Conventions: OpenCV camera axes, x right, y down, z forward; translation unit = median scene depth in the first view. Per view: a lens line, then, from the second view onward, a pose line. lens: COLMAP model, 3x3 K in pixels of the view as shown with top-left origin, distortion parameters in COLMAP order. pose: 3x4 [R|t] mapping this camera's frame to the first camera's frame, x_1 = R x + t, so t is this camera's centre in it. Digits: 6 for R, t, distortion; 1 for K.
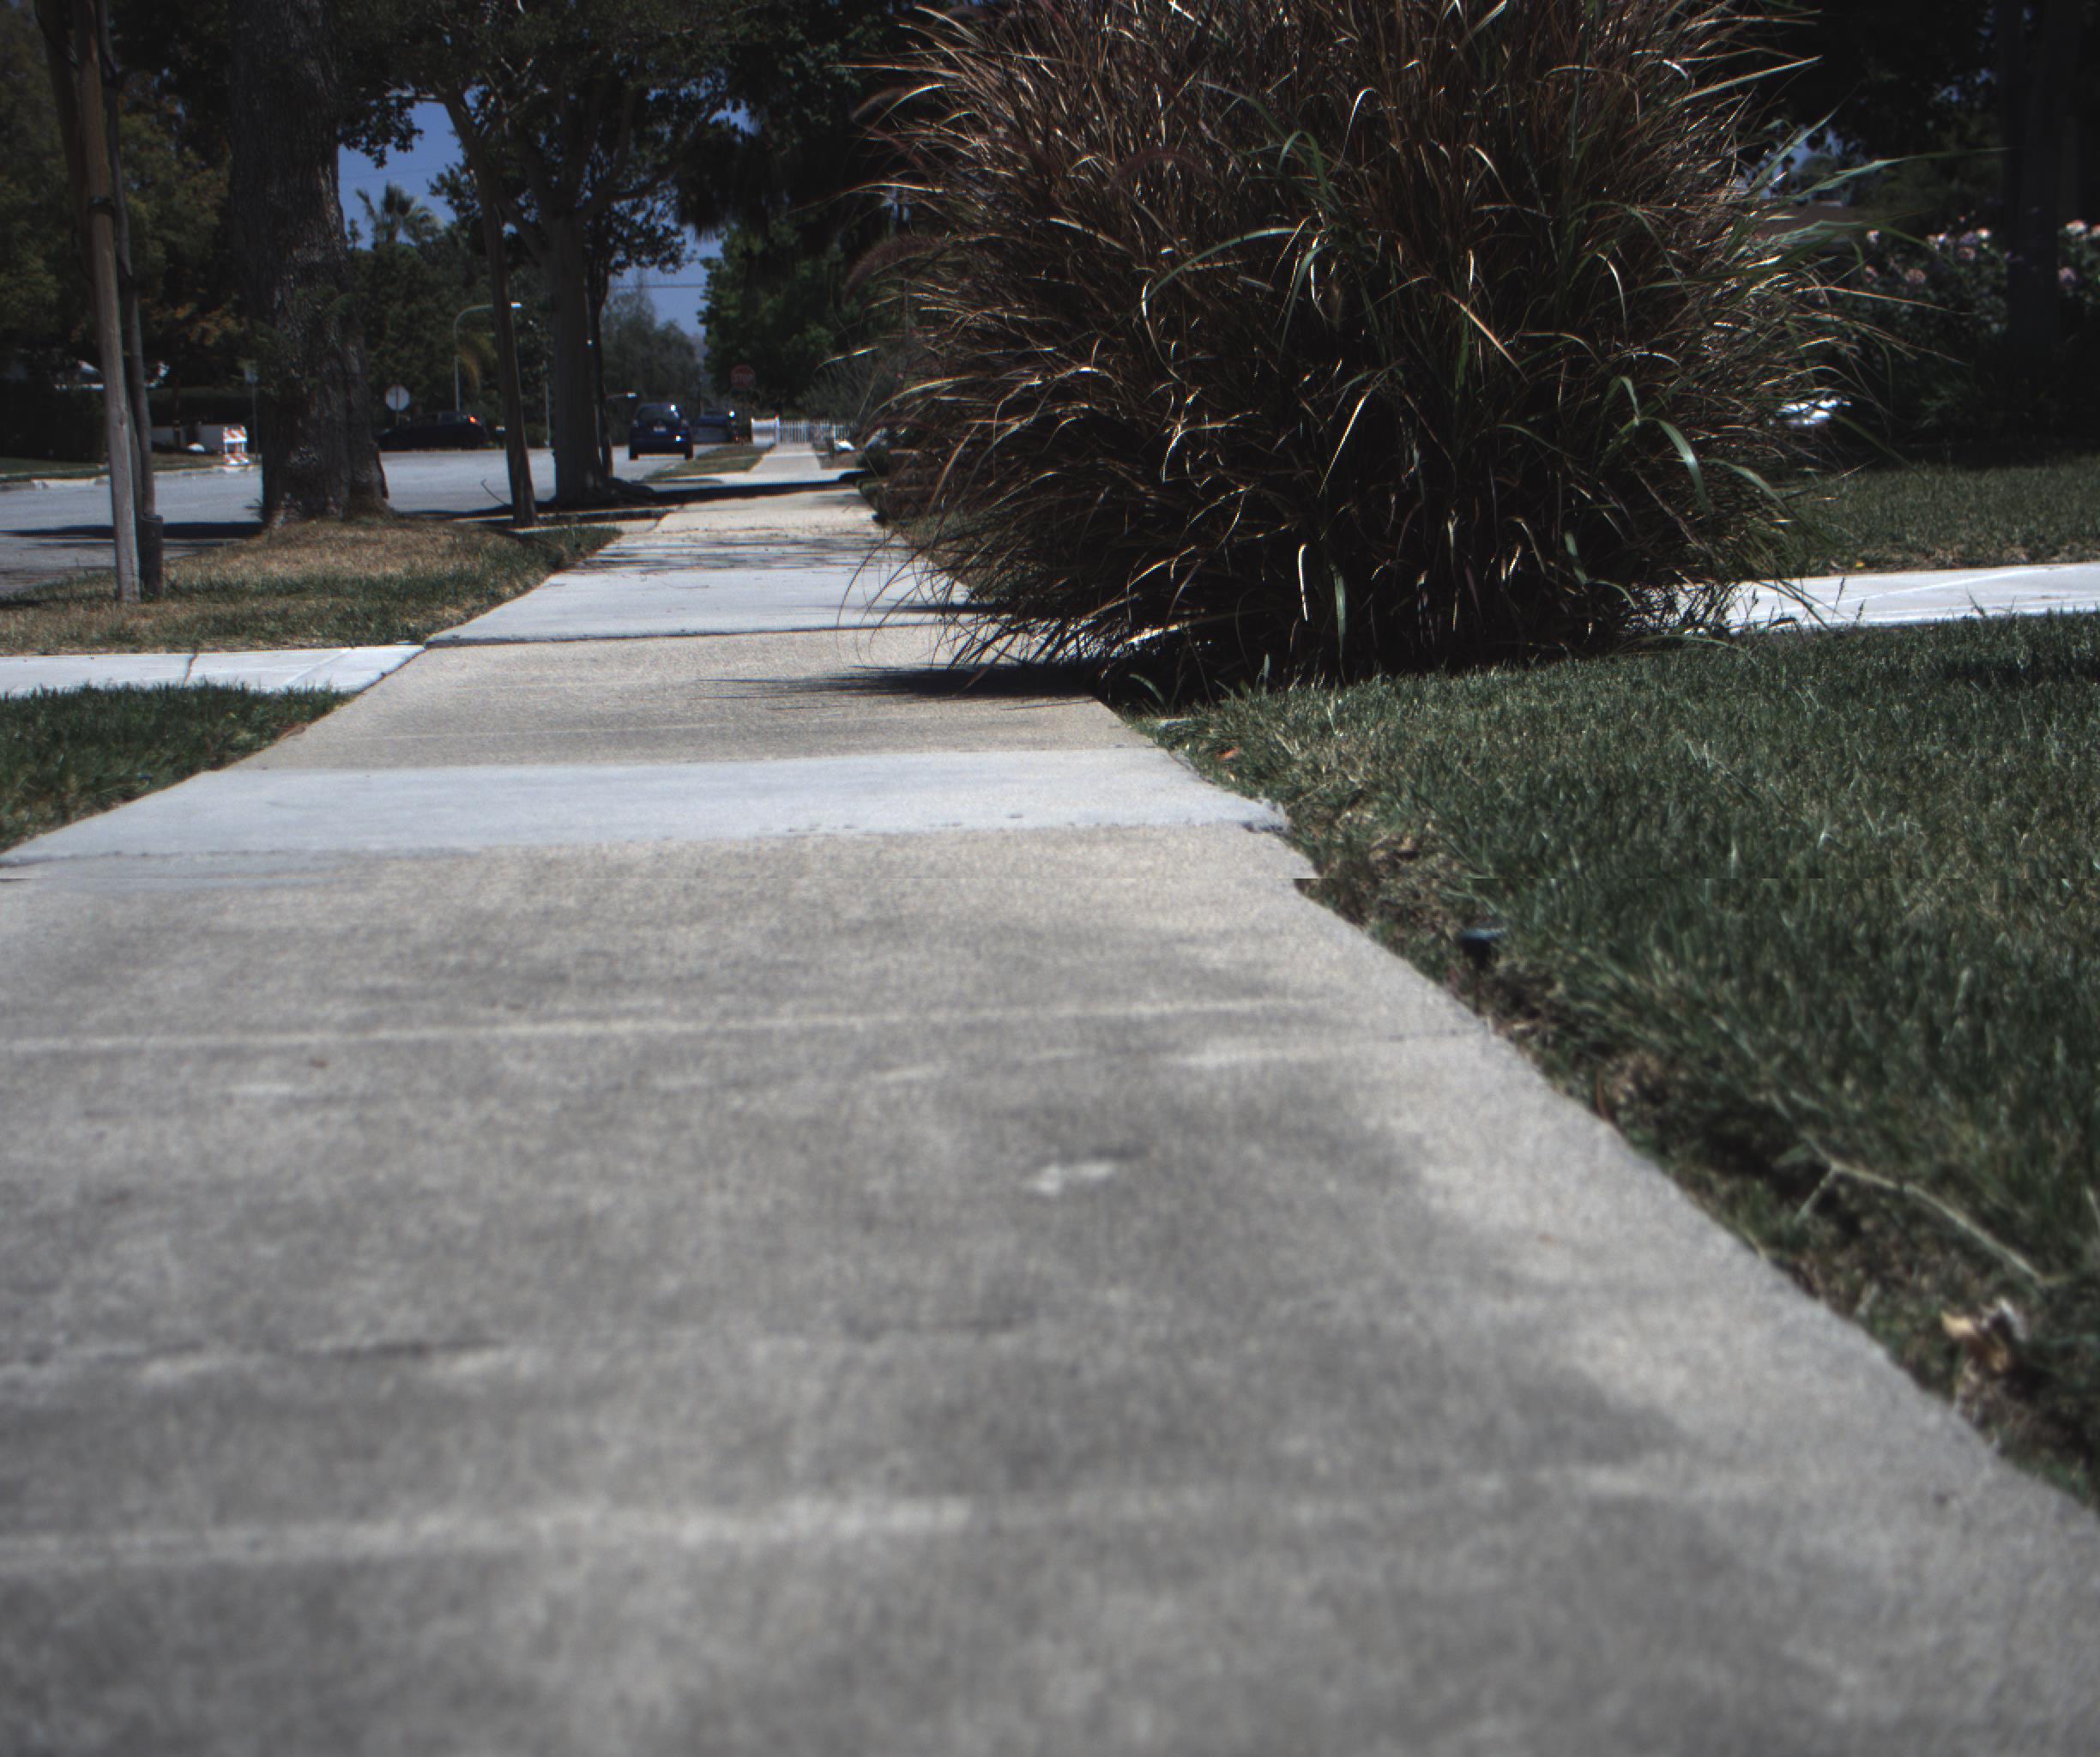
lens RADIAL K [[3971.9, 0, 1050.0], [0, 3971.9, 878.5], [0, 0, 1]] dist [-0.186502, 0.918208]
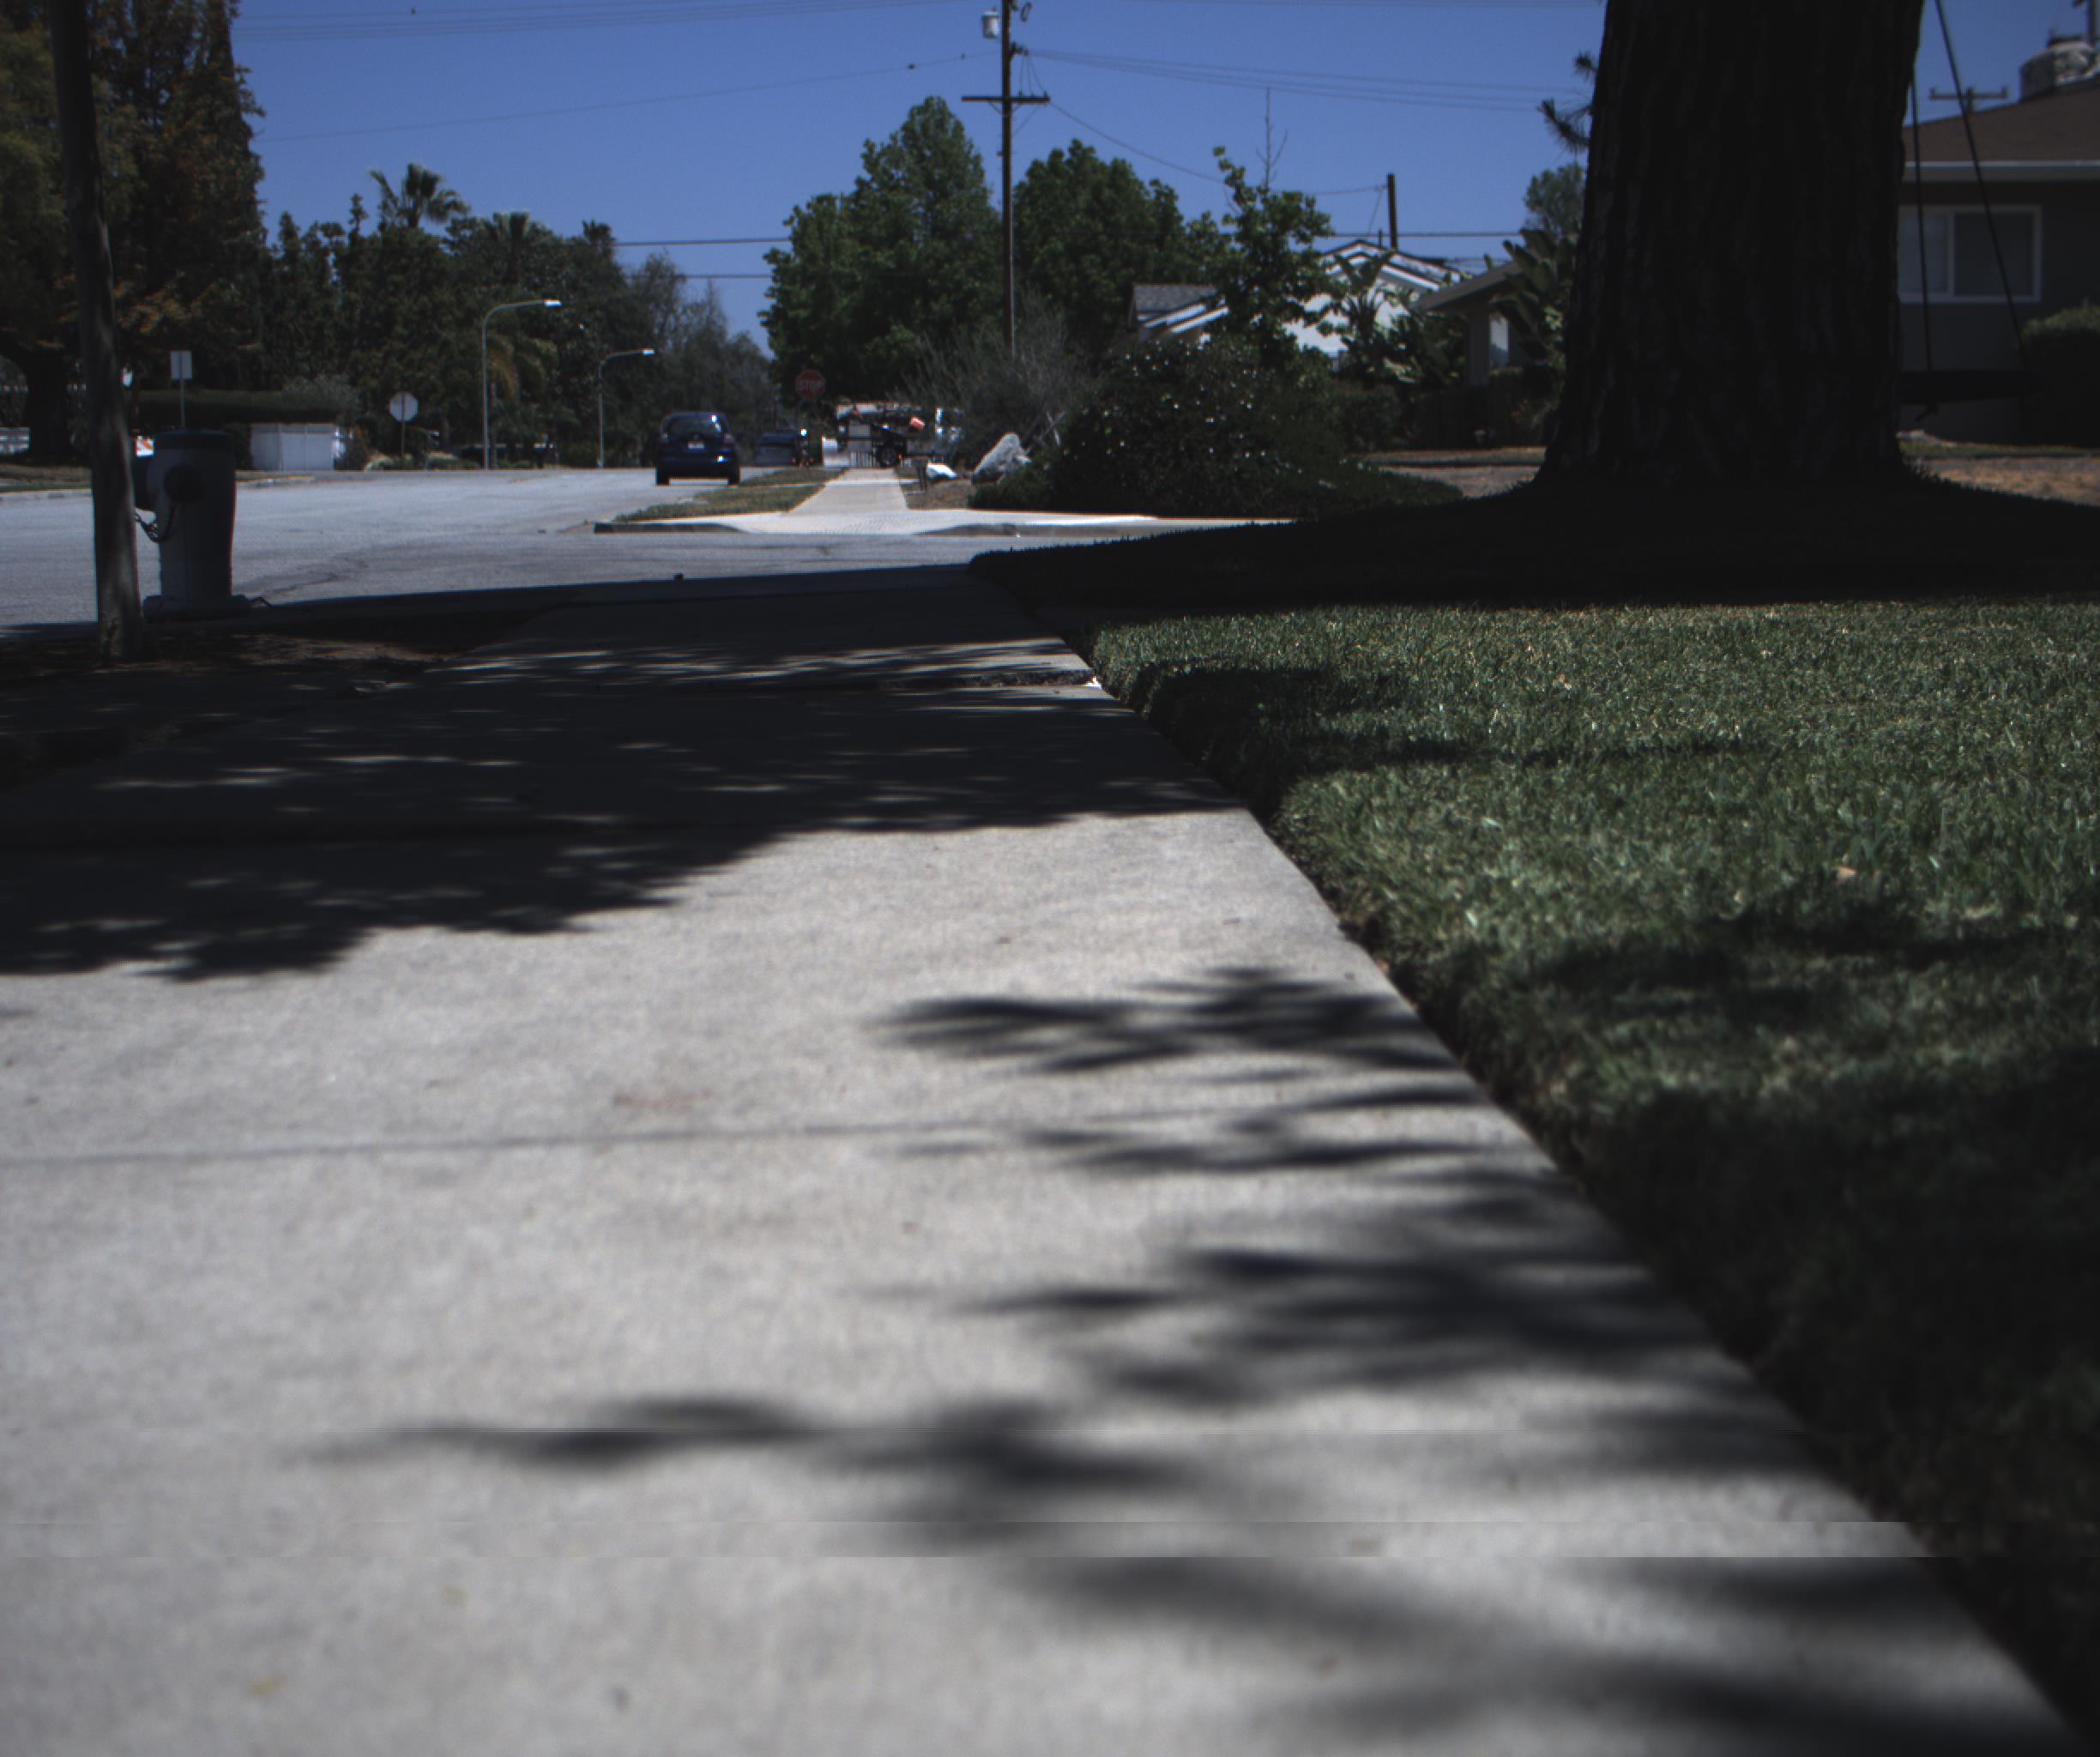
lens RADIAL K [[3971.9, 0, 1050.0], [0, 3971.9, 878.5], [0, 0, 1]] dist [-0.186502, 0.918208]
pose [[0.999693, 0.015873, -0.019047, -0.044155], [-0.016004, 0.999849, -0.006744, -0.080538], [0.018937, 0.007047, 0.999796, 0.737151]]
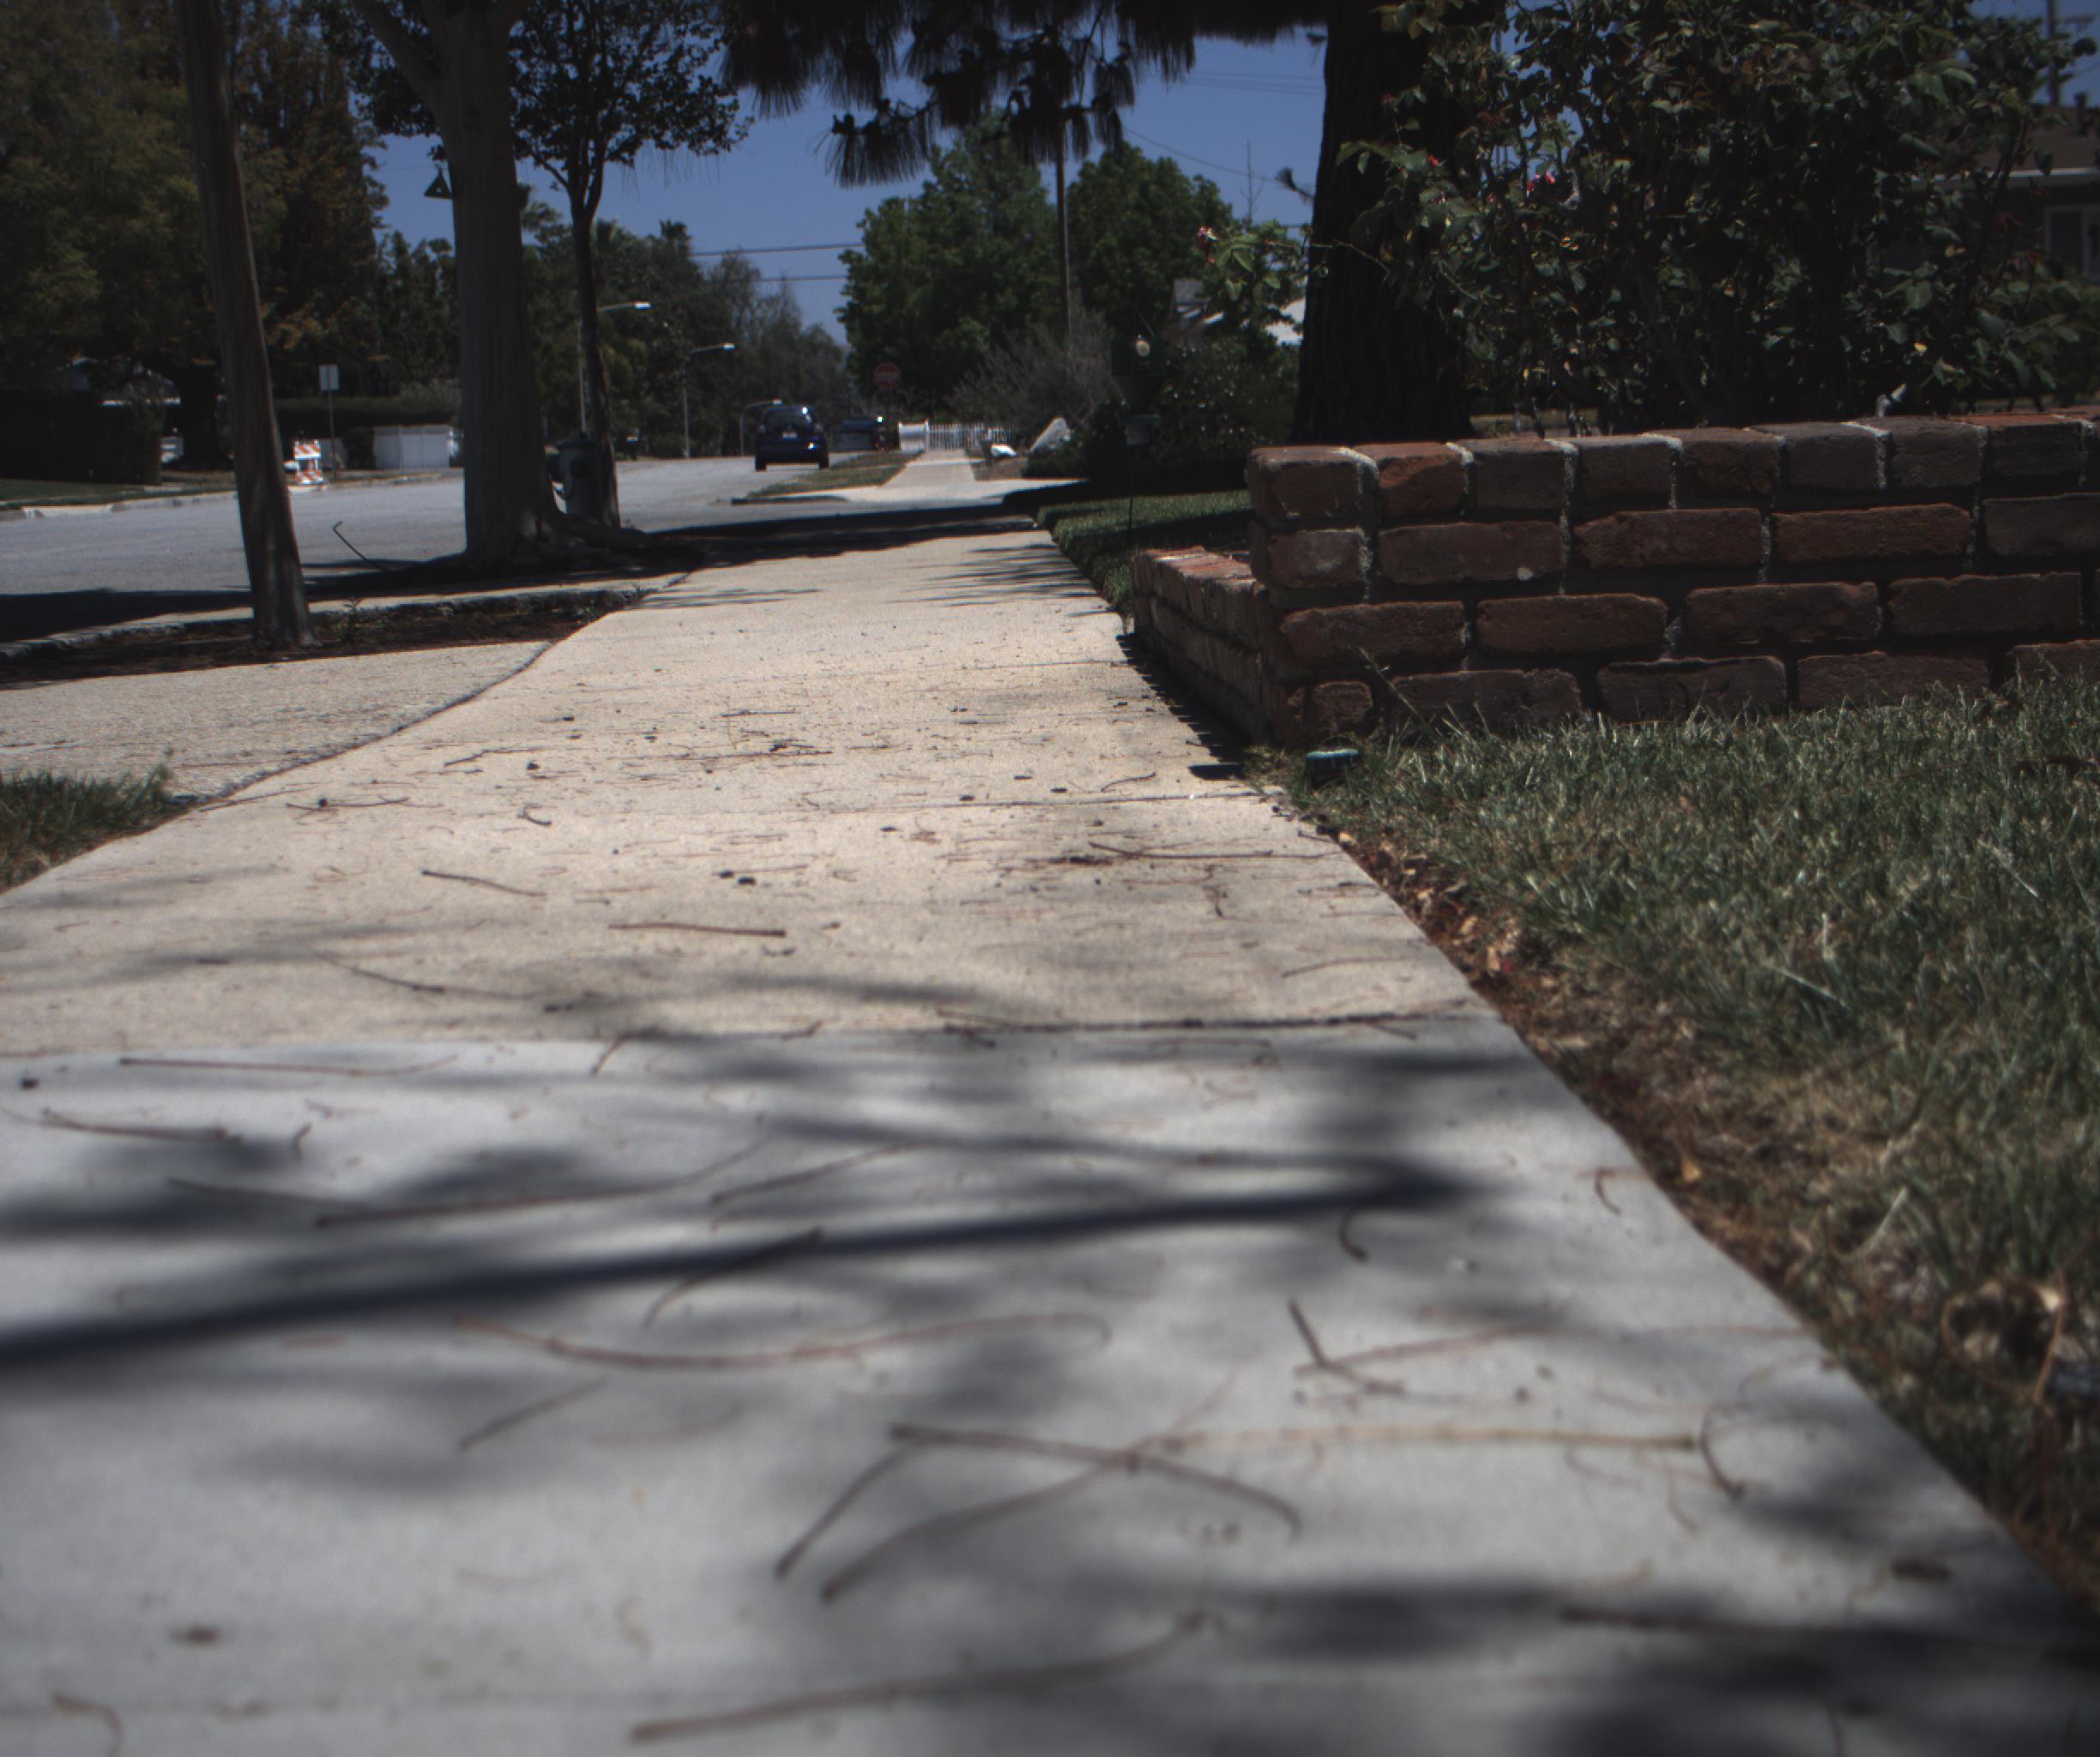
lens RADIAL K [[3971.9, 0, 1050.0], [0, 3971.9, 878.5], [0, 0, 1]] dist [-0.186502, 0.918208]
pose [[0.999104, -0.012601, -0.040401, -0.023903], [0.012559, 0.999920, -0.001298, -0.045190], [0.040415, 0.000790, 0.999183, 0.419000]]
